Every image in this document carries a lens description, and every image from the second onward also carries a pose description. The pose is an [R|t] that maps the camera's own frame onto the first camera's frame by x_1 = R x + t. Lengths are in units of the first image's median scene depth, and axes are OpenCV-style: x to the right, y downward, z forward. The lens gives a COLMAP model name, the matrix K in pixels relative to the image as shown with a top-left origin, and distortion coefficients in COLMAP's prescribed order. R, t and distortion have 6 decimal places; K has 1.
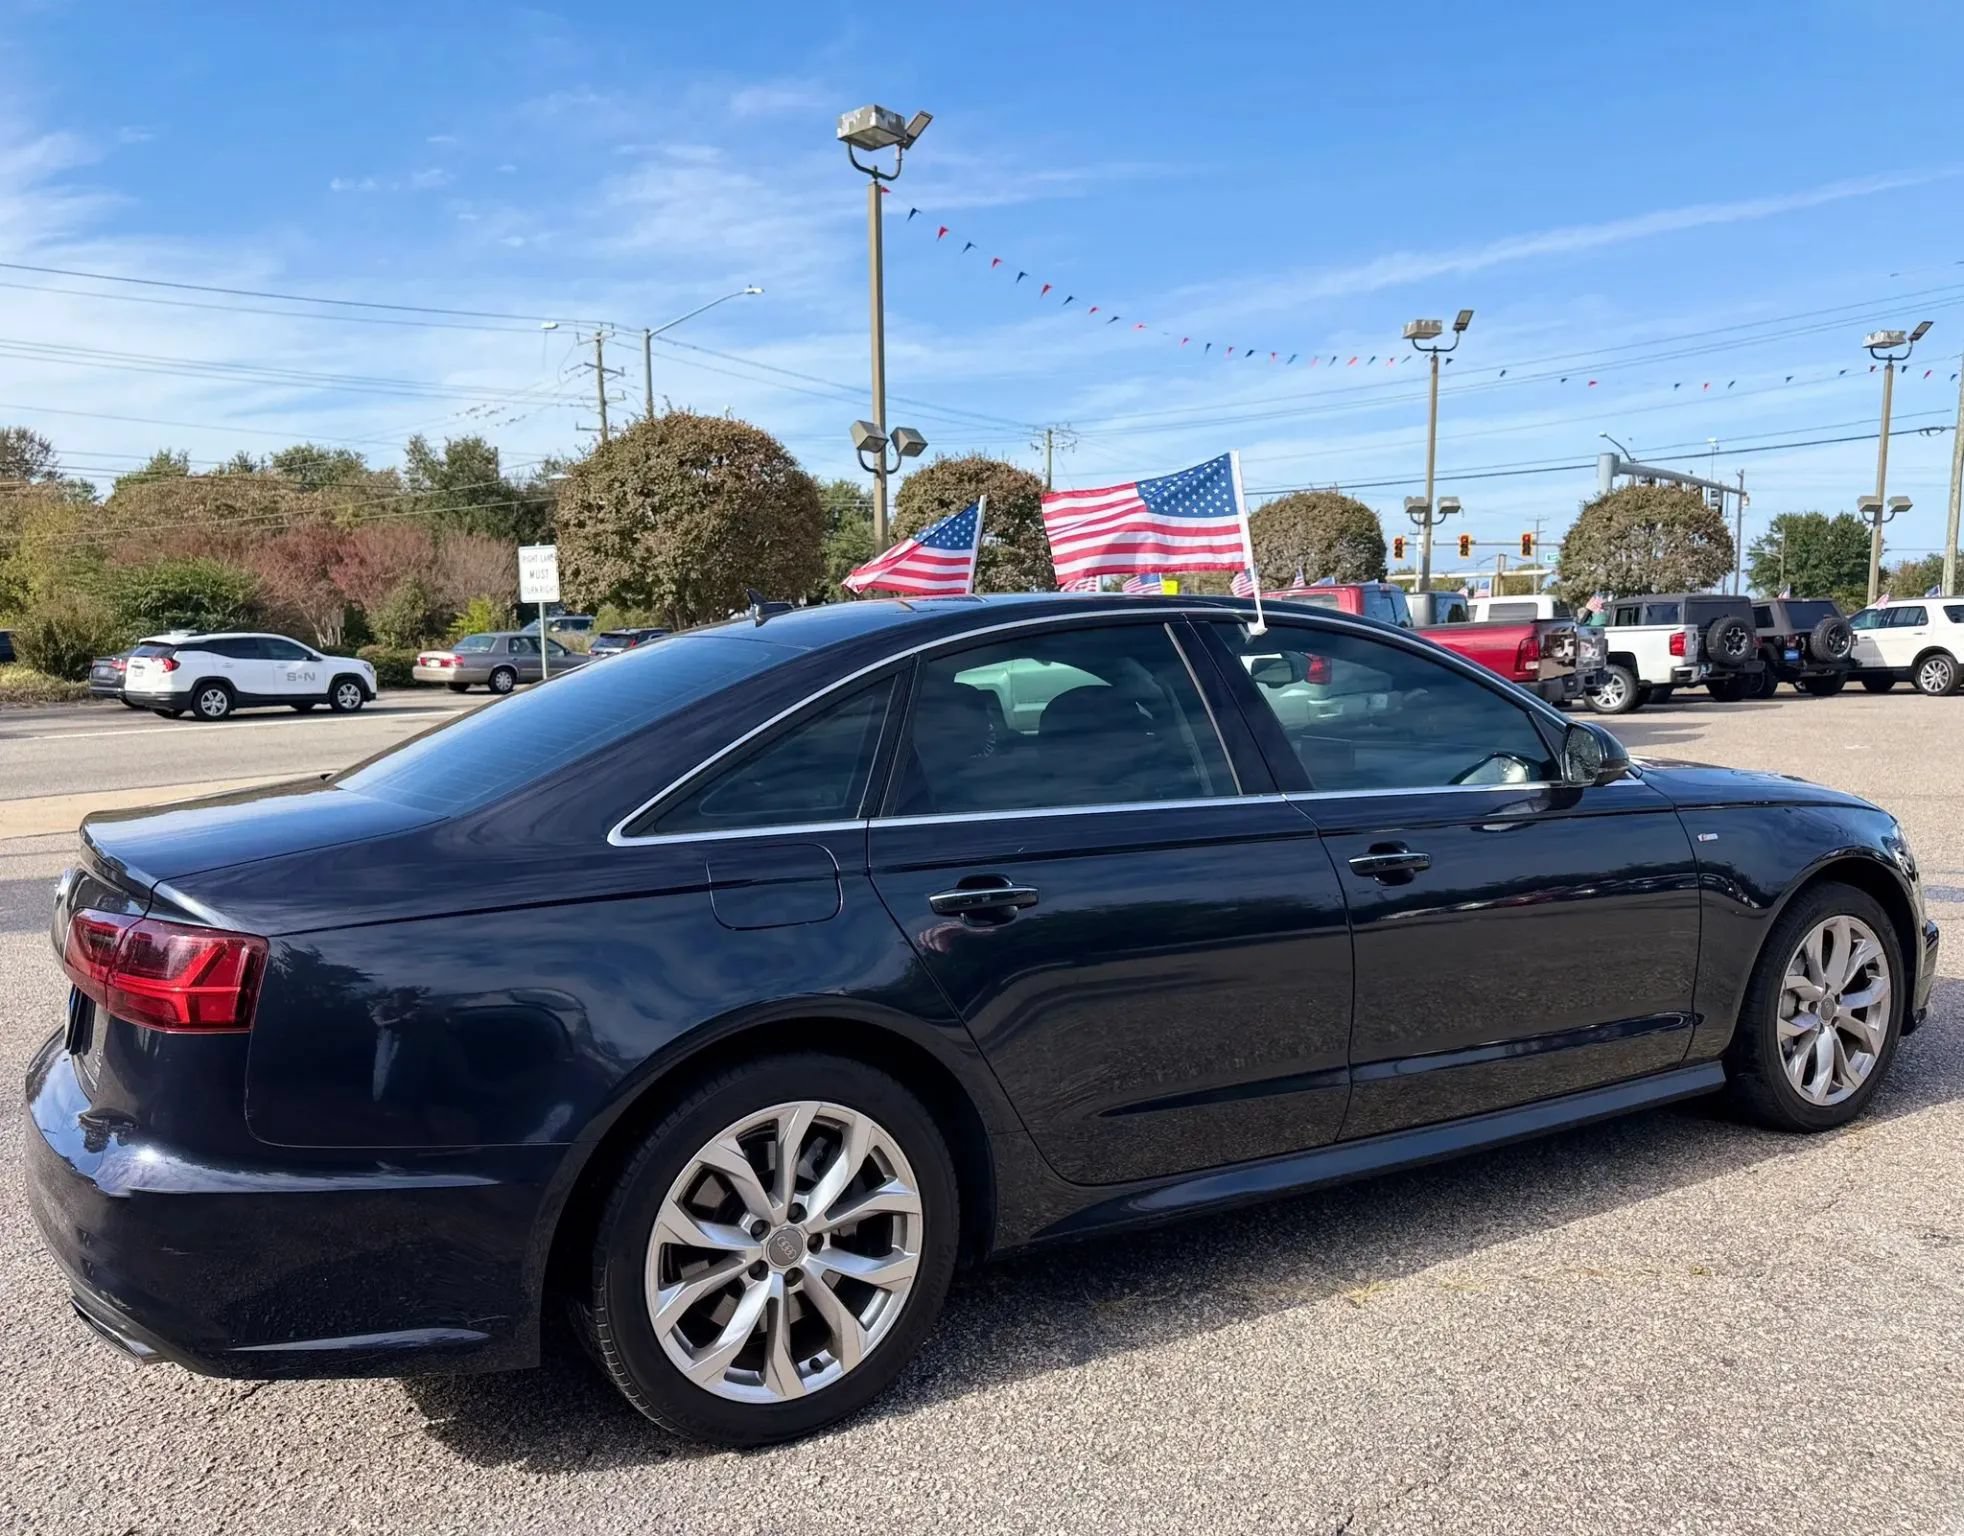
lens RADIAL K [[1596.3, 0, 982.9], [0, 1596.3, 770.8], [0, 0, 1]] dist [0.120927, -0.230209]
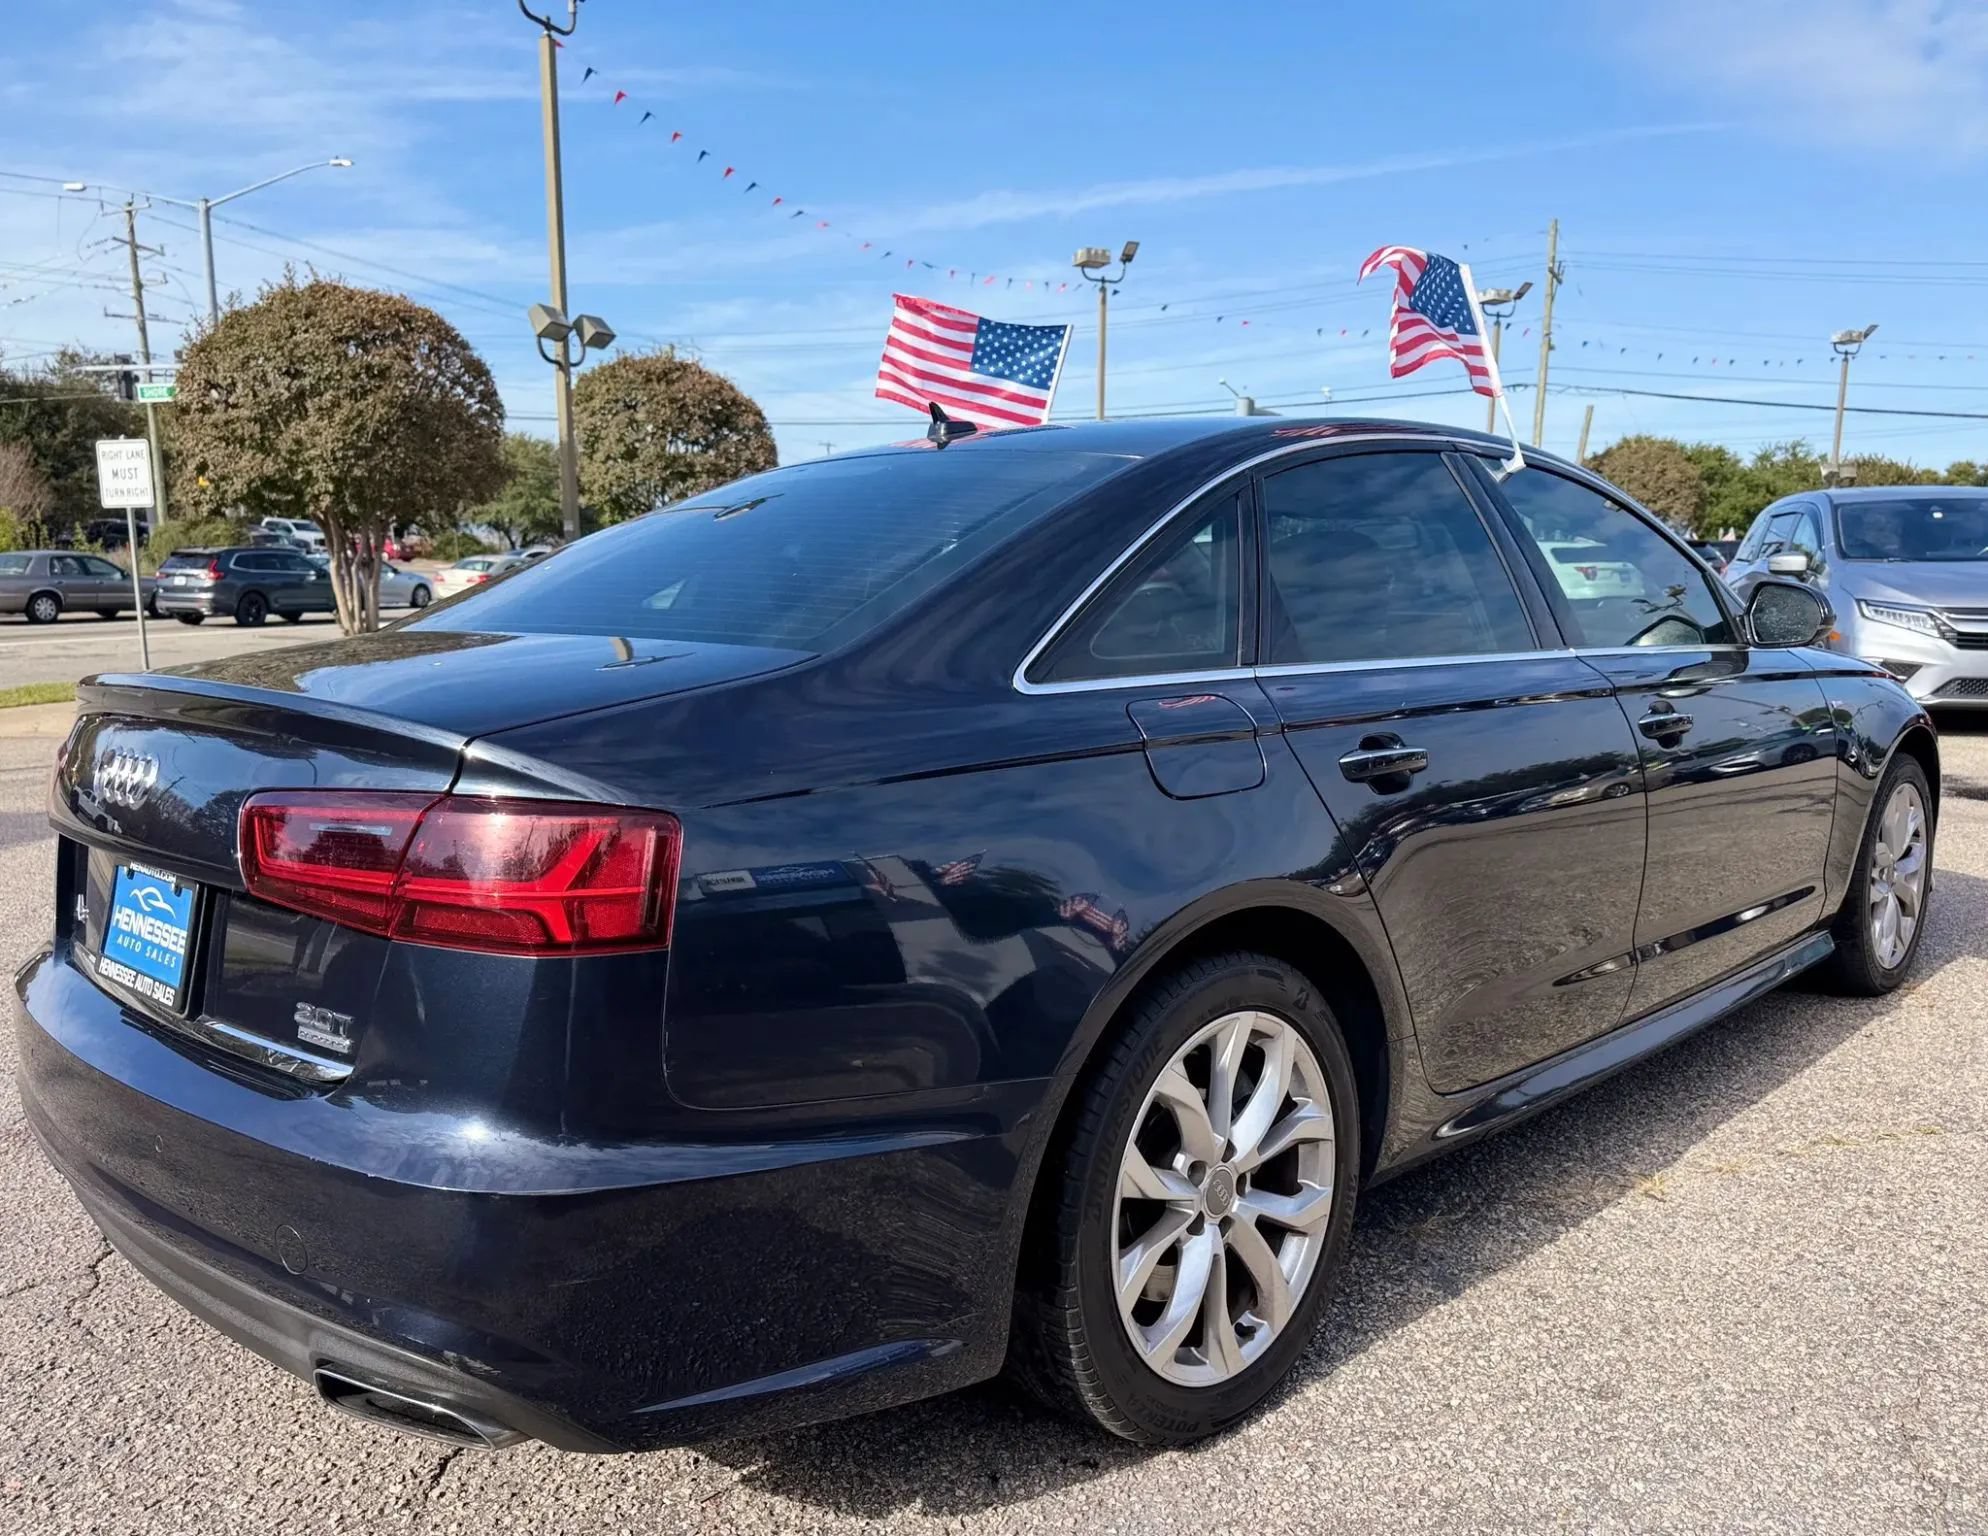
lens RADIAL K [[1653.3, 0, 1041.5], [0, 1653.3, 777.1], [0, 0, 1]] dist [-0.002152, -0.012132]
pose [[0.952448, -0.025194, 0.303659, -0.103573], [0.015387, 0.999281, 0.034646, 0.013353], [-0.304314, -0.028326, 0.952151, 0.056484]]
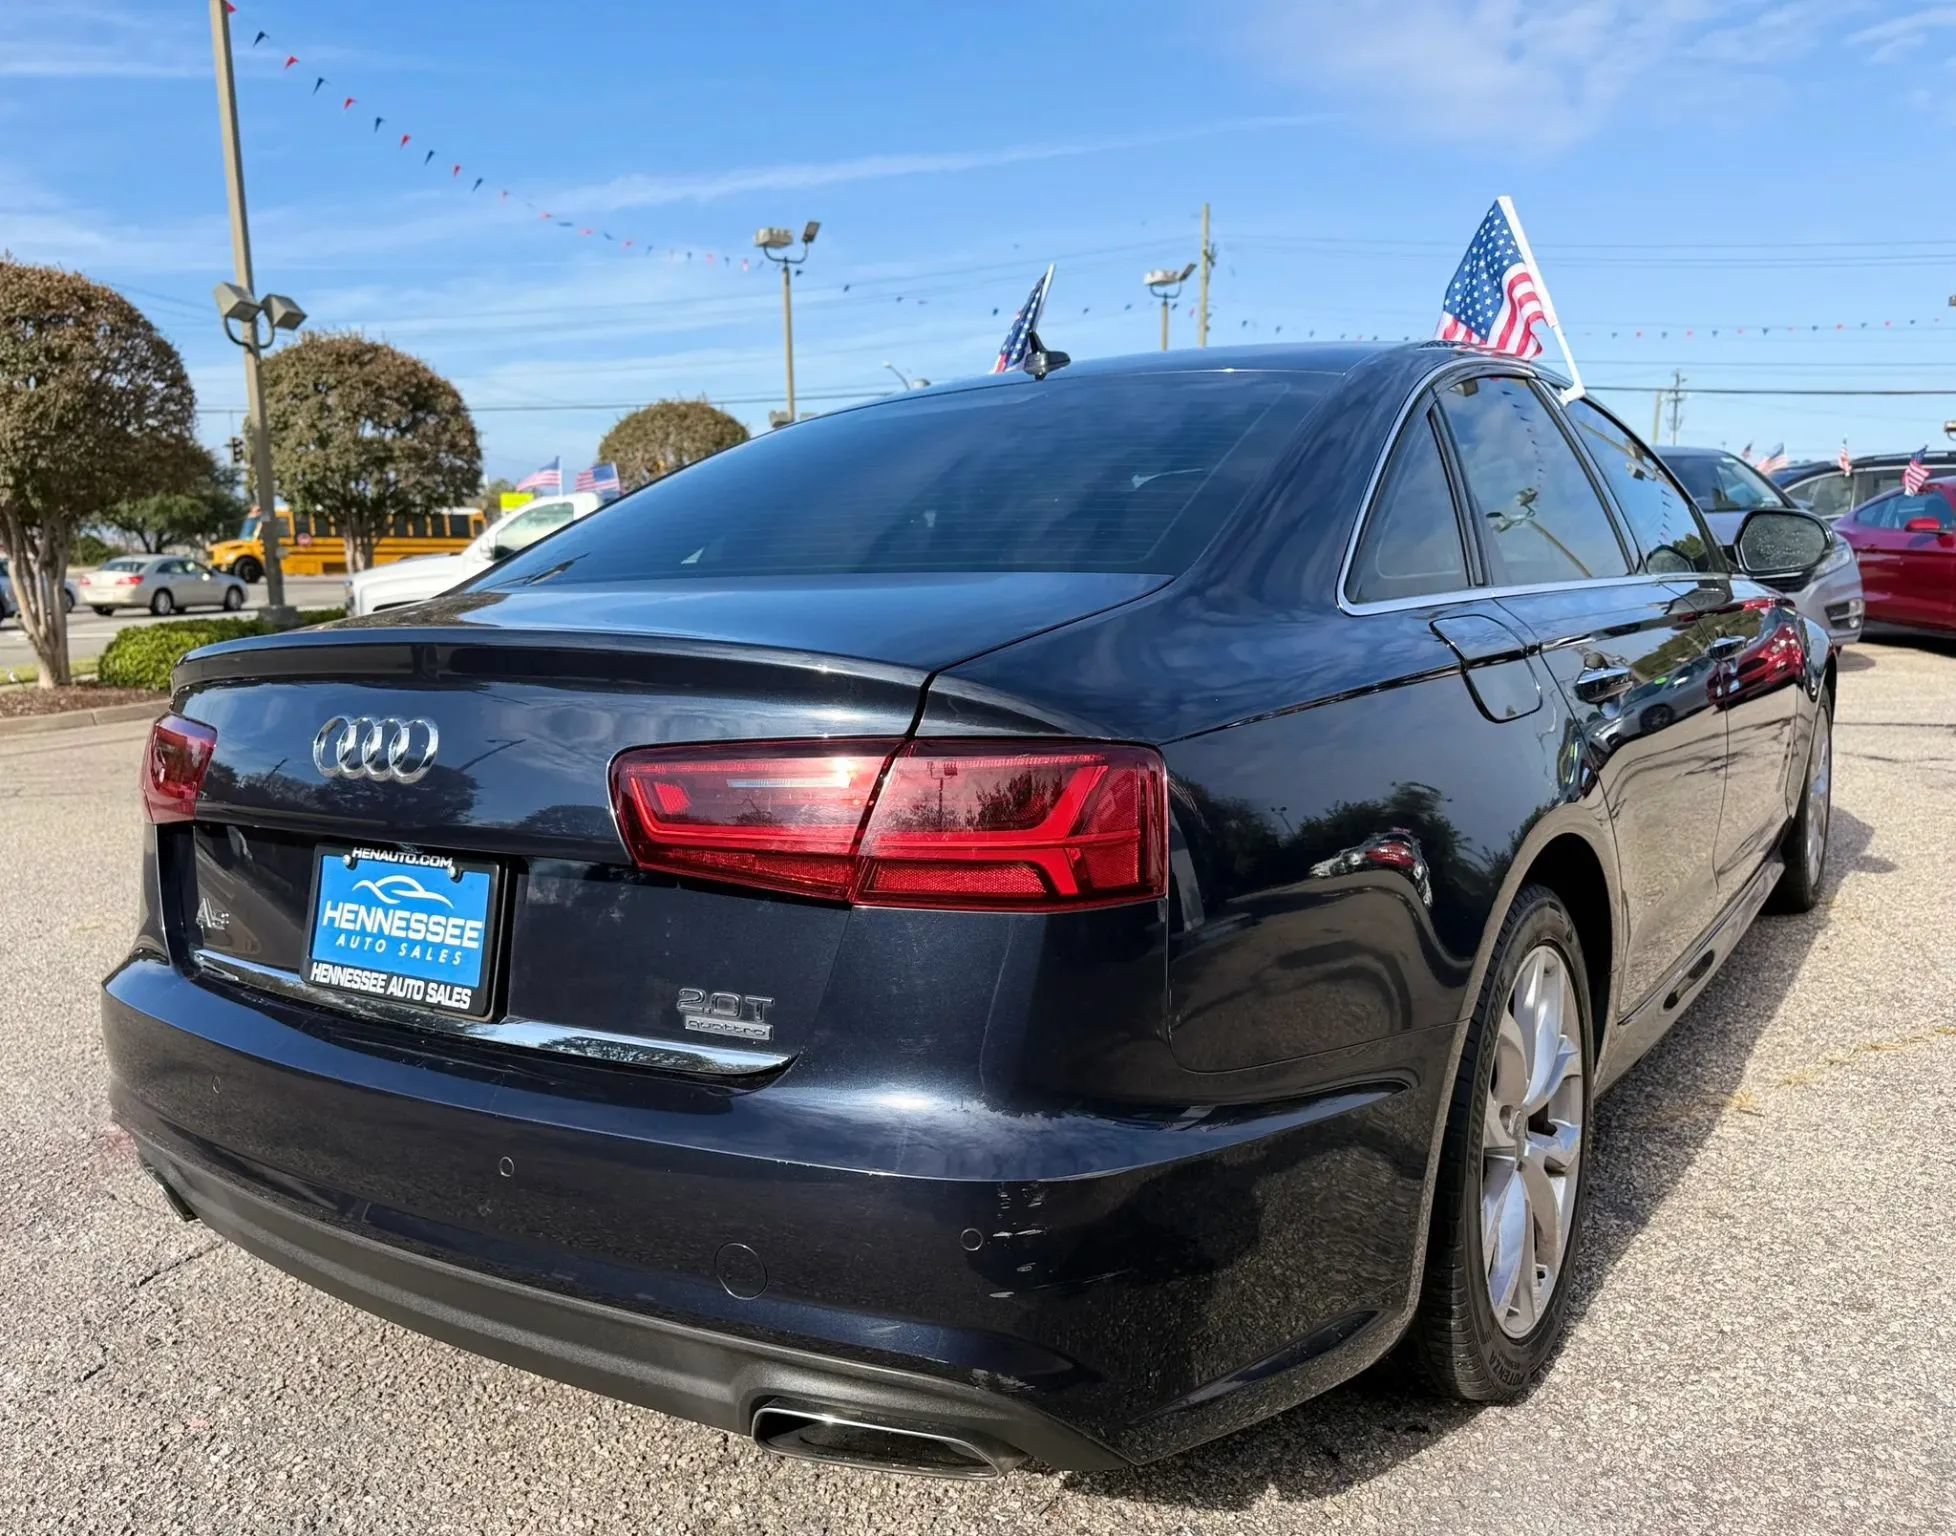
lens RADIAL K [[1645.5, 0, 977.8], [0, 1645.5, 760.3], [0, 0, 1]] dist [0.015362, -0.043389]
pose [[0.896638, -0.069281, 0.437310, -0.125597], [0.056632, 0.997515, 0.041916, 0.014336], [-0.439127, -0.012817, 0.898334, 0.071206]]
